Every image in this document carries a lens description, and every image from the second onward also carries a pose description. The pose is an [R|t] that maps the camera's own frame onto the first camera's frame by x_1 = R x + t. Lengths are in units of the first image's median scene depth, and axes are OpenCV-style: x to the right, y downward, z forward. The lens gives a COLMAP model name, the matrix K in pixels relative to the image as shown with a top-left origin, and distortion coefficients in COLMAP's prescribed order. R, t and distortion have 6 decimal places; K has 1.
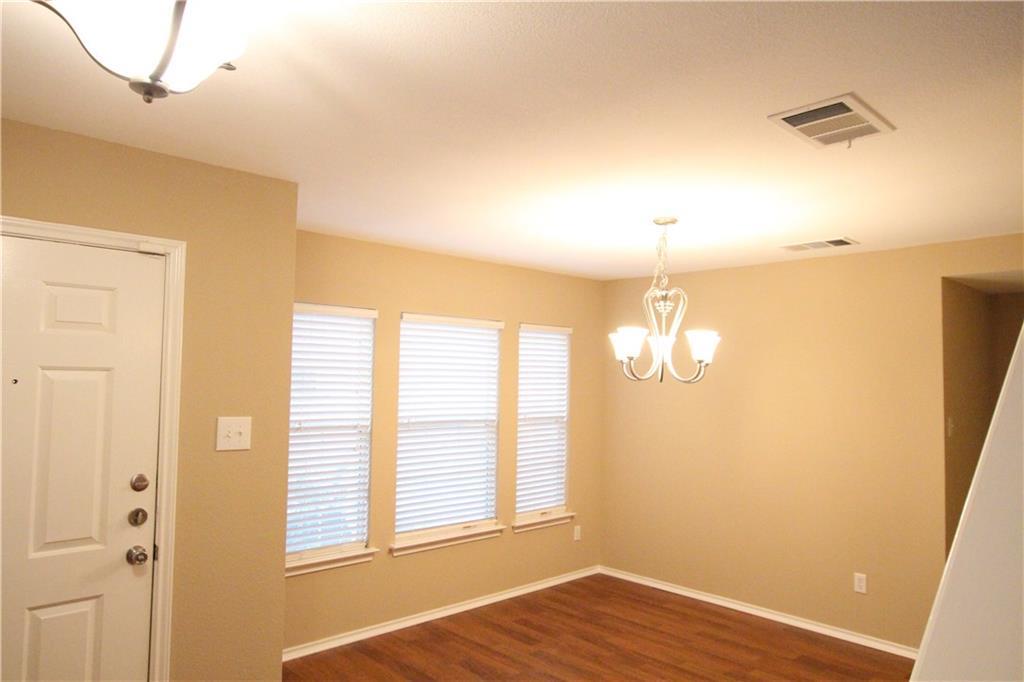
lens RADIAL K [[696.9, 0, 508.9], [0, 696.9, 346.0], [0, 0, 1]] dist [0.008394, 0.000952]
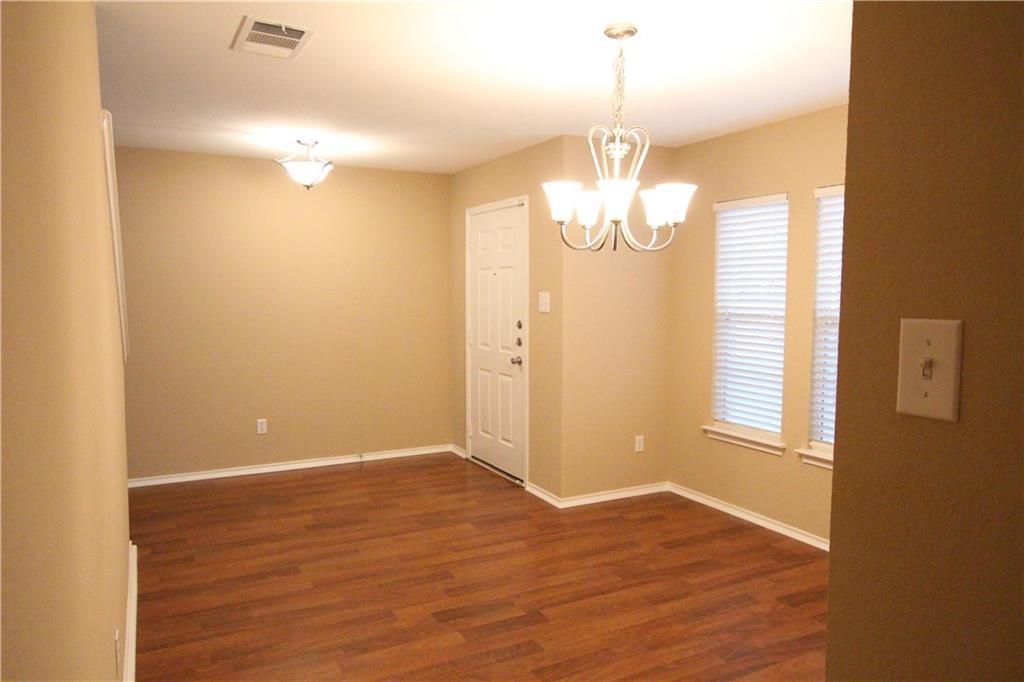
lens RADIAL K [[696.9, 0, 514.7], [0, 696.9, 340.0], [0, 0, 1]] dist [0.008394, 0.000952]
pose [[-0.260060, 0.049512, -0.964322, 0.870307], [0.035412, 0.998502, 0.041717, 0.100297], [0.964943, -0.023300, -0.261424, 0.955781]]
